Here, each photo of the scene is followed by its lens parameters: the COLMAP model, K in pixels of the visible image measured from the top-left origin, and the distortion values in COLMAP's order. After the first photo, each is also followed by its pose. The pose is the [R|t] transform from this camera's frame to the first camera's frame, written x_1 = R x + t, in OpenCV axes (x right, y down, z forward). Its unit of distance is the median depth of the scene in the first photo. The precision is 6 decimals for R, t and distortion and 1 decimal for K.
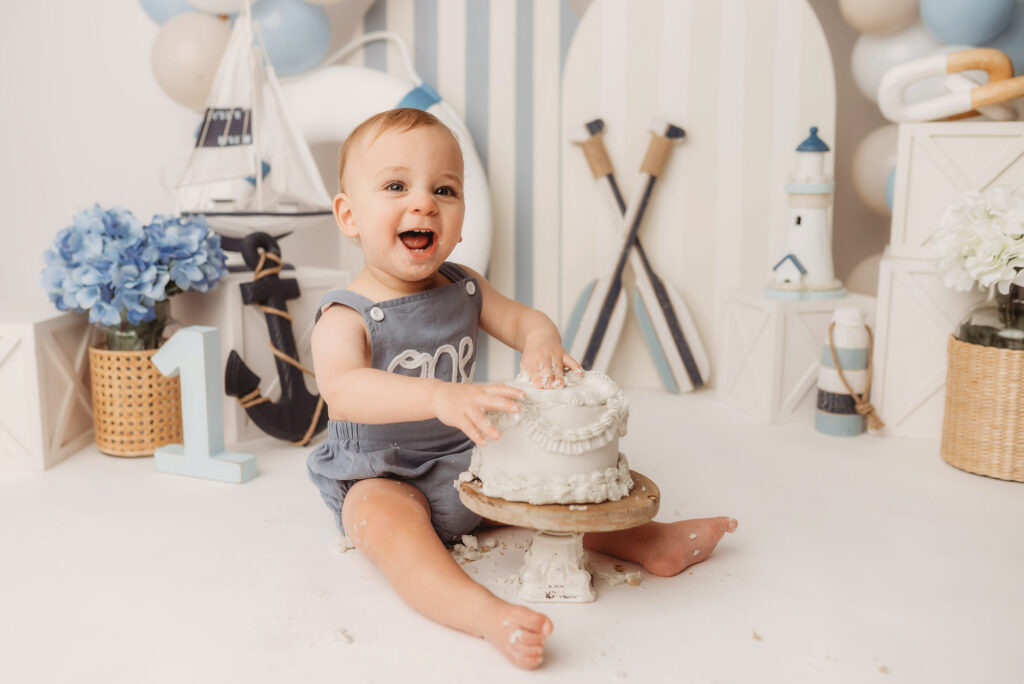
lens RADIAL K [[1029.8, 0, 504.9], [0, 1029.8, 356.9], [0, 0, 1]] dist [-0.025349, 0.011553]
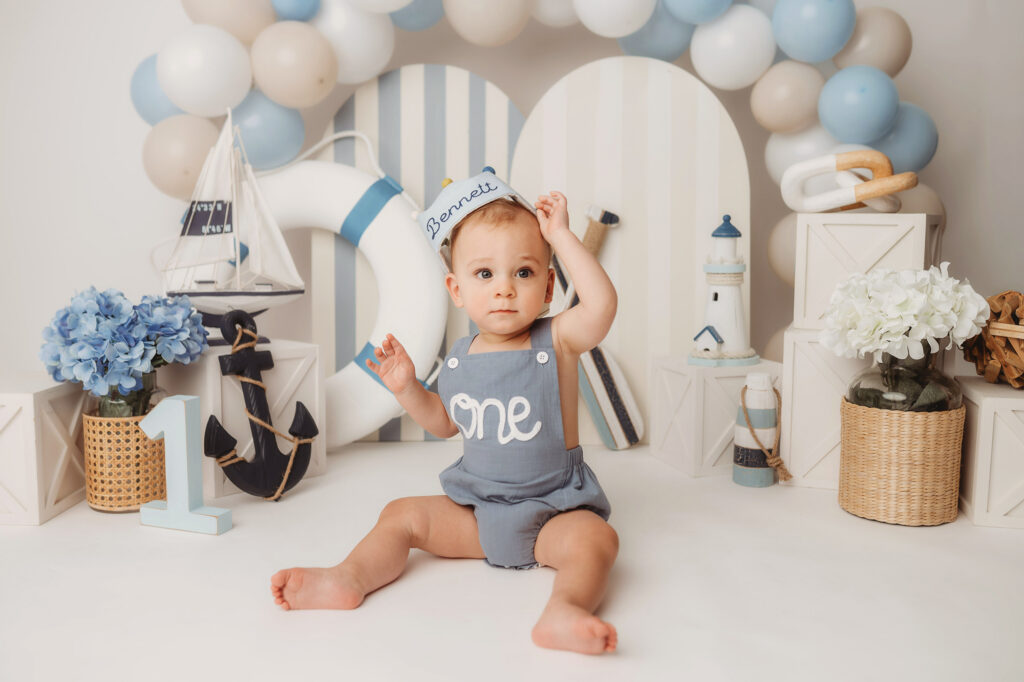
lens RADIAL K [[993.5, 0, 515.0], [0, 993.5, 343.3], [0, 0, 1]] dist [-0.024616, 0.022991]
pose [[0.999471, -0.005987, 0.031976, 0.033015], [0.008261, 0.997408, -0.071484, -0.005126], [-0.031465, 0.071710, 0.996929, -0.098917]]
